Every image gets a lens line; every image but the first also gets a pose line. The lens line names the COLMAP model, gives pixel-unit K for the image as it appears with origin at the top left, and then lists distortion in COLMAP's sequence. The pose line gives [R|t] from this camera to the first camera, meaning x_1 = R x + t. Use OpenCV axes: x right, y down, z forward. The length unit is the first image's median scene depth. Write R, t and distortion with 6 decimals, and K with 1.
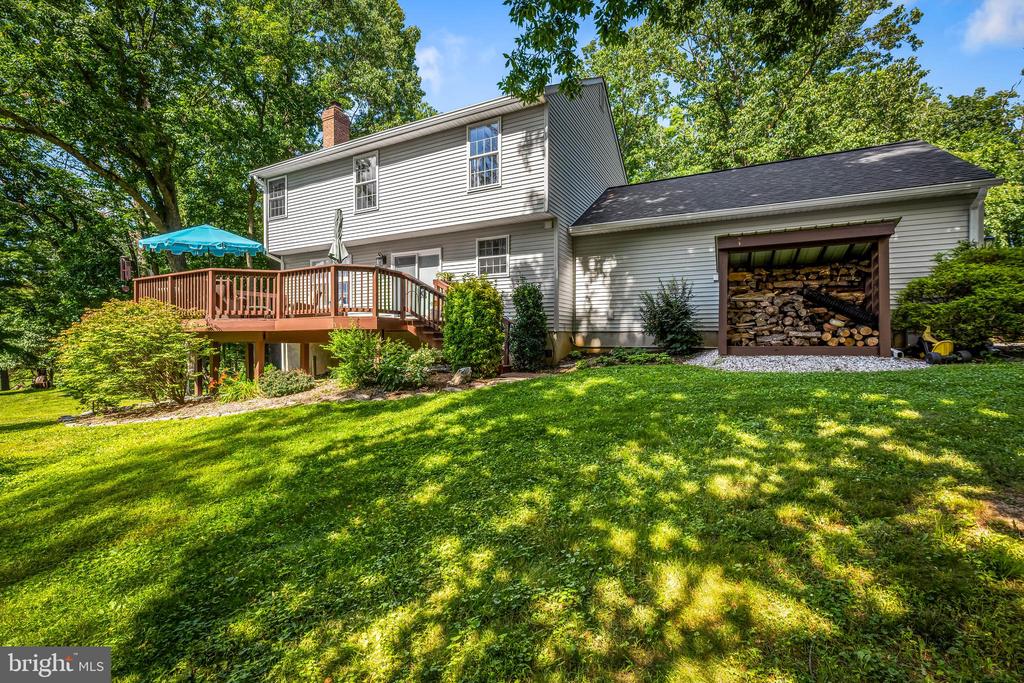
lens RADIAL K [[459.7, 0, 512.0], [0, 459.7, 341.5], [0, 0, 1]] dist [-0.002923, -0.000466]
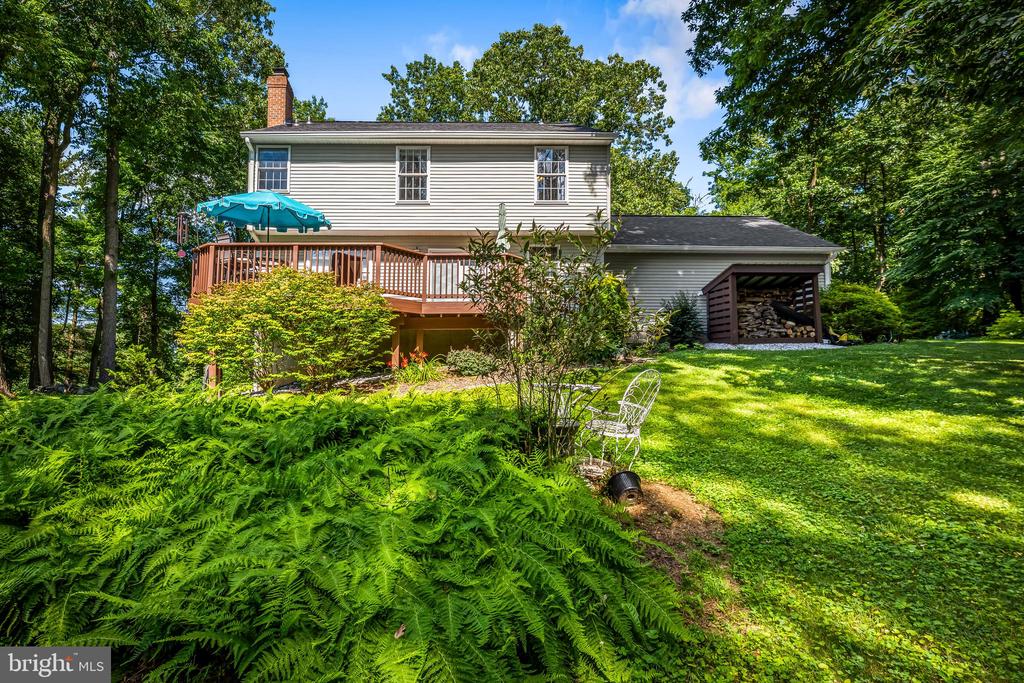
lens RADIAL K [[459.7, 0, 512.0], [0, 459.7, 341.5], [0, 0, 1]] dist [-0.002923, -0.000466]
pose [[0.870480, 0.014357, 0.491994, -0.760457], [0.002634, 0.999424, -0.033826, 0.060071], [-0.492196, 0.030741, 0.869941, 0.051581]]
